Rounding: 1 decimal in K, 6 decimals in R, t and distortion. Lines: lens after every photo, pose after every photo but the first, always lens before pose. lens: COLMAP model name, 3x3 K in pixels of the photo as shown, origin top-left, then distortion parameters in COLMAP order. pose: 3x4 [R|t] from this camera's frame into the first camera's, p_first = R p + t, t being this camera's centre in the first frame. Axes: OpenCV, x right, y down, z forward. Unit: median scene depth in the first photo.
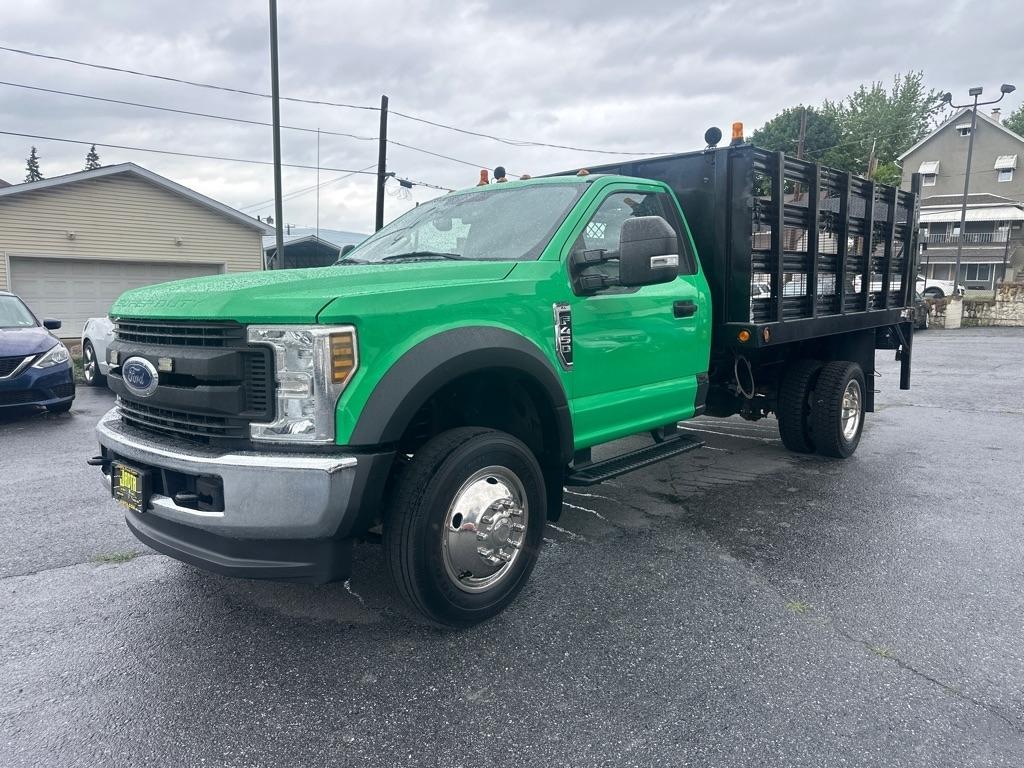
lens RADIAL K [[710.8, 0, 512.0], [0, 710.8, 384.0], [0, 0, 1]] dist [0.058103, -0.082579]
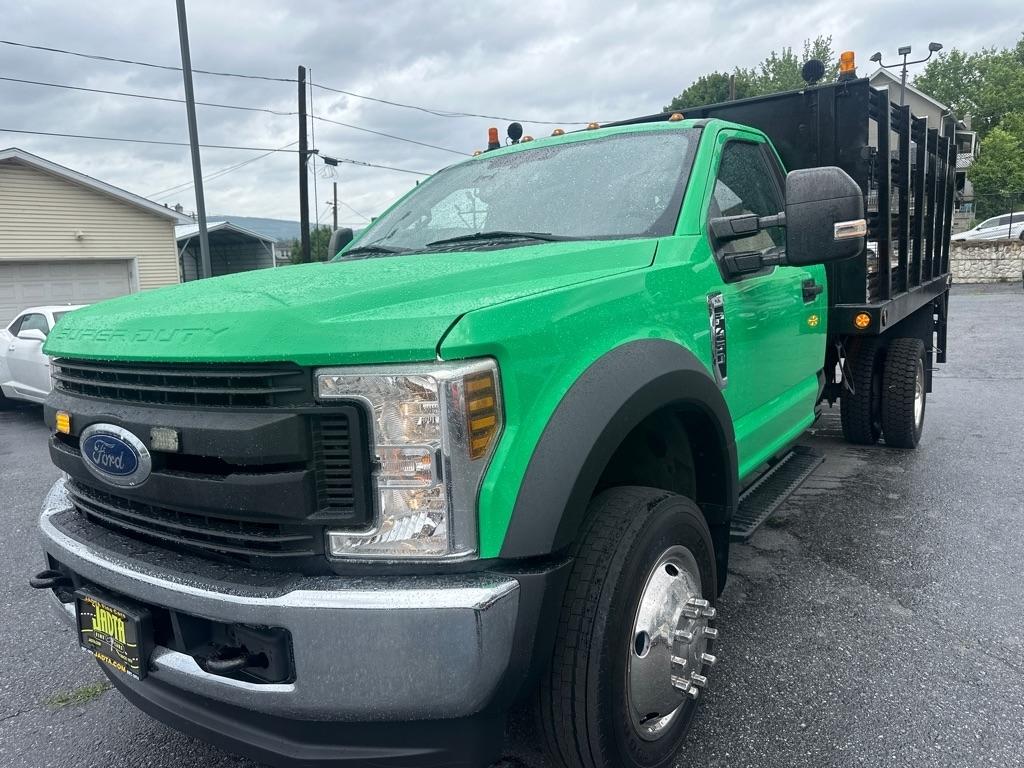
lens RADIAL K [[720.4, 0, 512.0], [0, 720.4, 384.0], [0, 0, 1]] dist [0.037258, -0.072716]
pose [[0.992593, -0.064891, 0.102700, -0.235734], [0.062088, 0.997612, 0.030262, -0.067471], [-0.104419, -0.023662, 0.994252, 0.343742]]
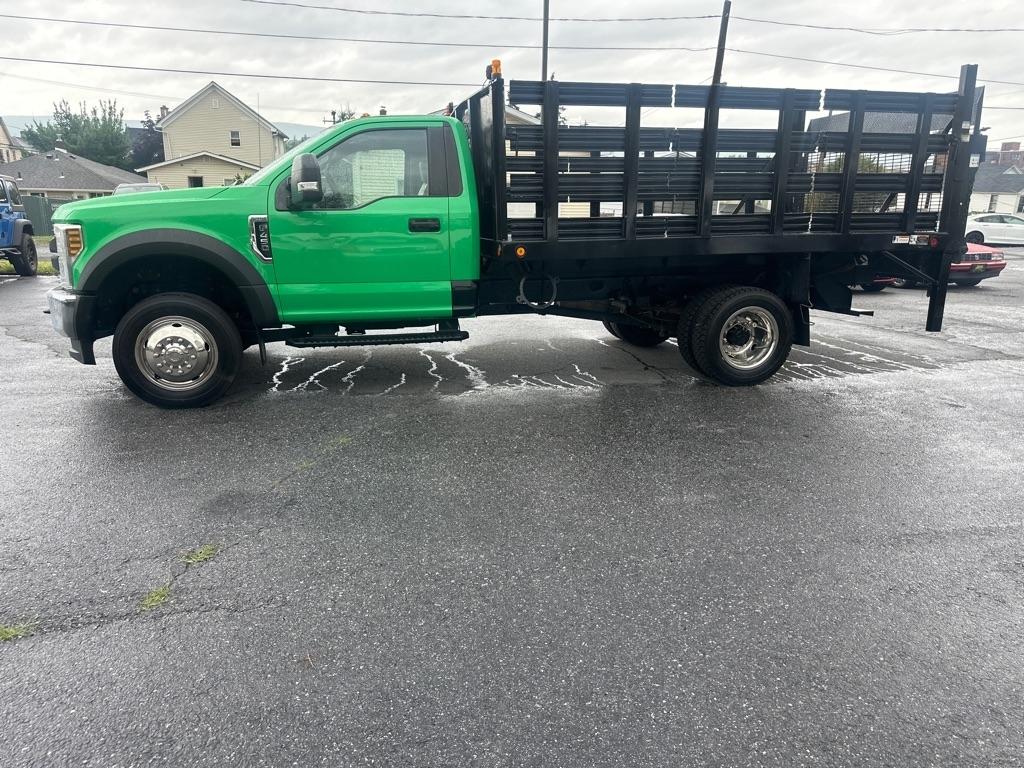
lens RADIAL K [[710.8, 0, 512.0], [0, 710.8, 384.0], [0, 0, 1]] dist [0.058103, -0.082579]
pose [[0.832732, 0.142277, -0.535084, 1.520494], [-0.081554, 0.987398, 0.135627, -0.016634], [0.547637, -0.069303, 0.833841, 0.027535]]
